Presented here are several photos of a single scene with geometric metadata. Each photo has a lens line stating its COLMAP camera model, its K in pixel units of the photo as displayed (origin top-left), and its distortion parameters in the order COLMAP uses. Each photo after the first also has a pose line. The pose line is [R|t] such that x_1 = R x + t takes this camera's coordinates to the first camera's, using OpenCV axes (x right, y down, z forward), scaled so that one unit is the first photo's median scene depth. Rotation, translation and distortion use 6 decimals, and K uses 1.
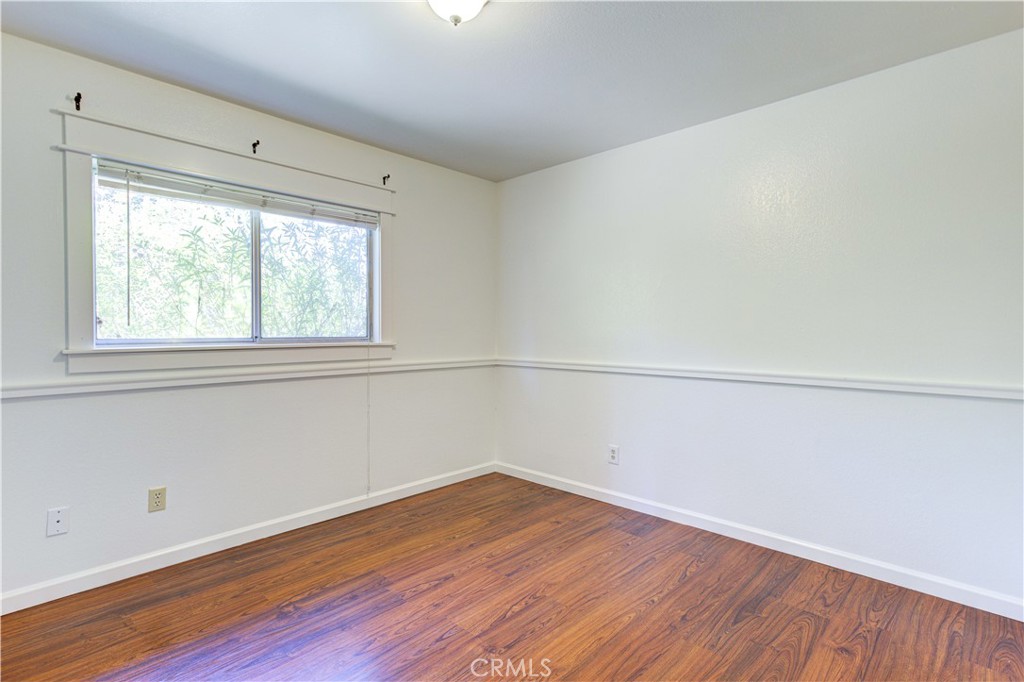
lens RADIAL K [[507.1, 0, 510.8], [0, 507.1, 338.3], [0, 0, 1]] dist [0.013748, 0.002759]
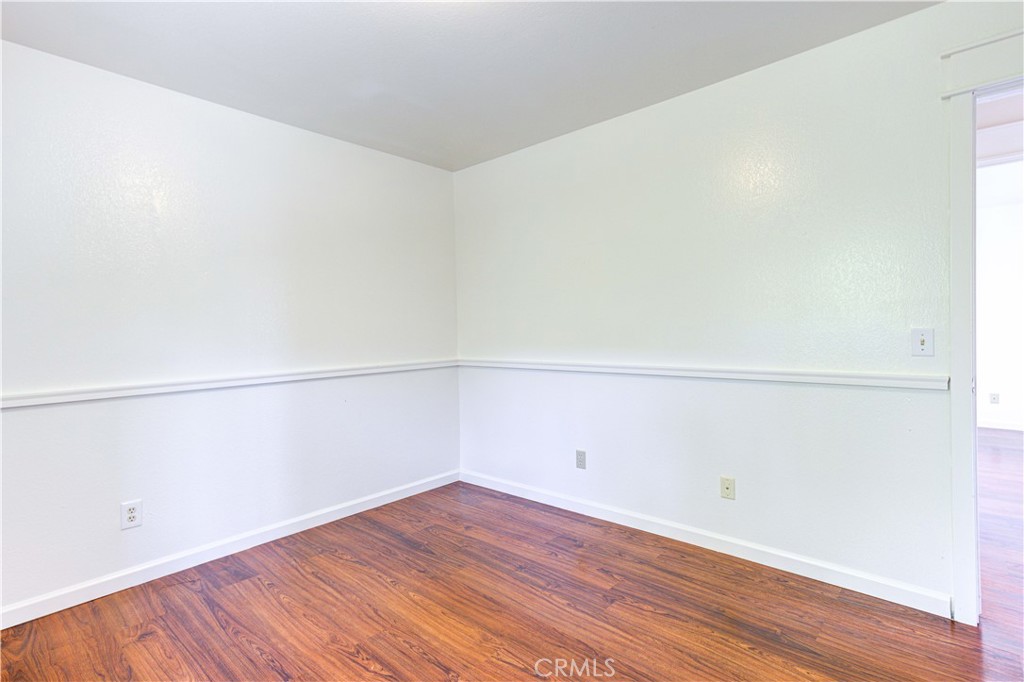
lens RADIAL K [[507.1, 0, 511.7], [0, 507.1, 335.5], [0, 0, 1]] dist [0.013748, 0.002759]
pose [[-0.035424, -0.017910, 0.999212, -0.723407], [0.038992, 0.999053, 0.019289, -0.013272], [-0.998611, 0.039645, -0.034692, 0.696216]]
